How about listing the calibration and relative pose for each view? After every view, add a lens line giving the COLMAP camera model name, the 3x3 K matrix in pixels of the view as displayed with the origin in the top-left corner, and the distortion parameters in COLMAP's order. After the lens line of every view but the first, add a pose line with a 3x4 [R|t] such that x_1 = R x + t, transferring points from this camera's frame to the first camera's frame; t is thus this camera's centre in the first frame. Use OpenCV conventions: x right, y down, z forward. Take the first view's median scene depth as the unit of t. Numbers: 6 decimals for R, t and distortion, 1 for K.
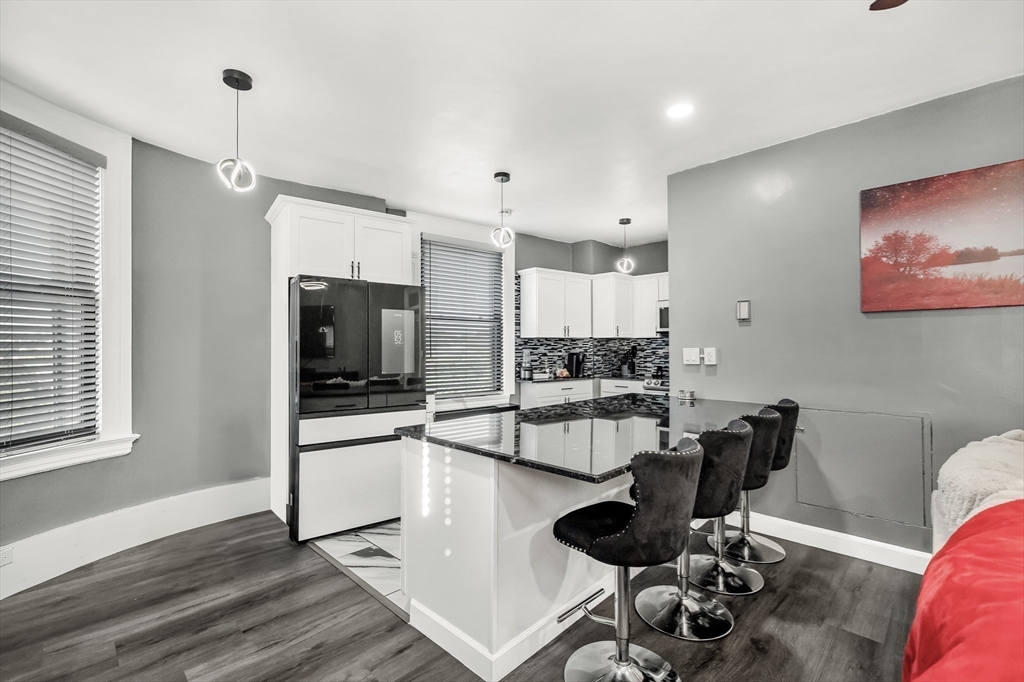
lens RADIAL K [[439.6, 0, 512.0], [0, 439.6, 341.0], [0, 0, 1]] dist [-0.056194, 0.000409]
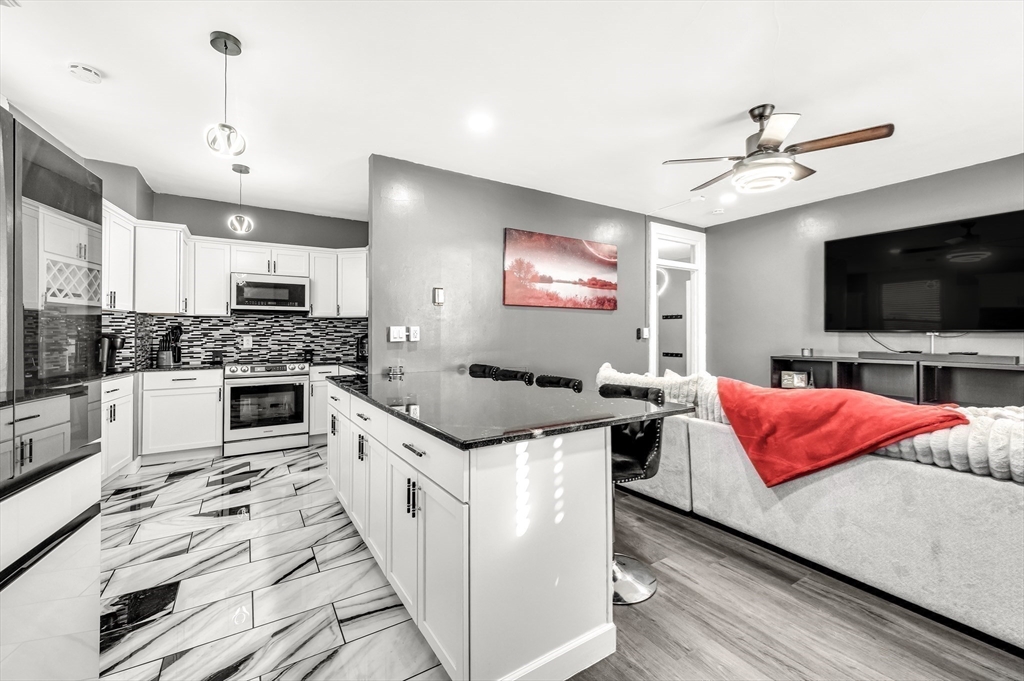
lens RADIAL K [[417.8, 0, 508.7], [0, 417.8, 330.0], [0, 0, 1]] dist [-0.000981, -0.000147]
pose [[0.230932, 0.010212, 0.972916, -0.309759], [-0.014646, 0.999868, -0.007019, 0.016055], [-0.972860, -0.012629, 0.231051, 0.287605]]
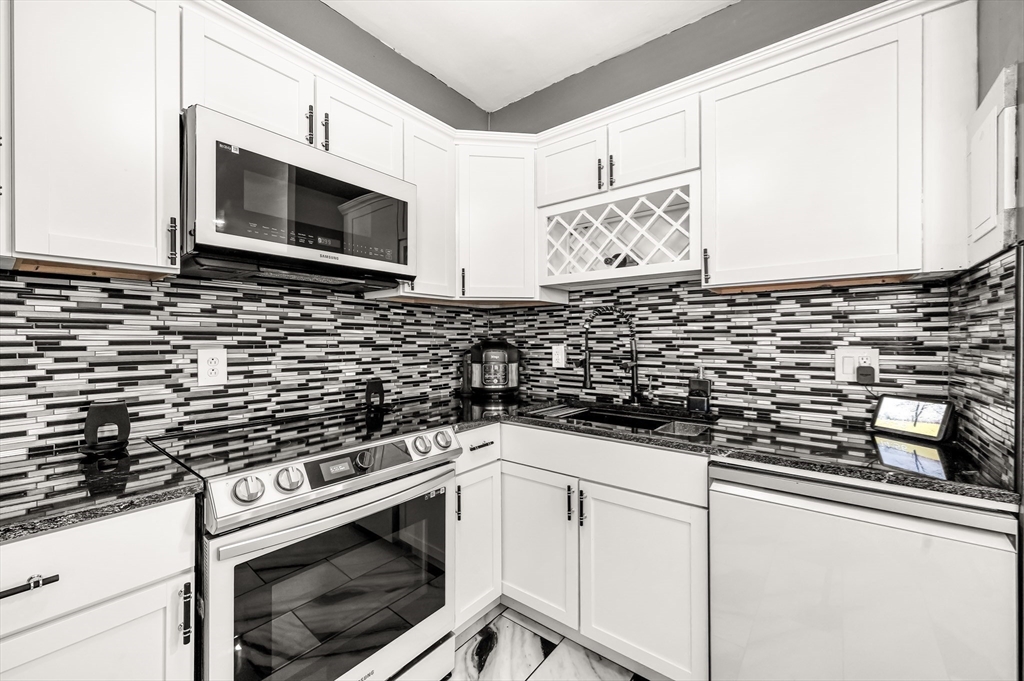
lens RADIAL K [[408.7, 0, 512.0], [0, 408.7, 340.5], [0, 0, 1]] dist [0.000321, -0.000111]
pose [[-0.110870, 0.001880, 0.993833, 0.108488], [-0.012736, 0.999913, -0.003313, 0.024293], [-0.993753, -0.013025, -0.110836, 0.832880]]
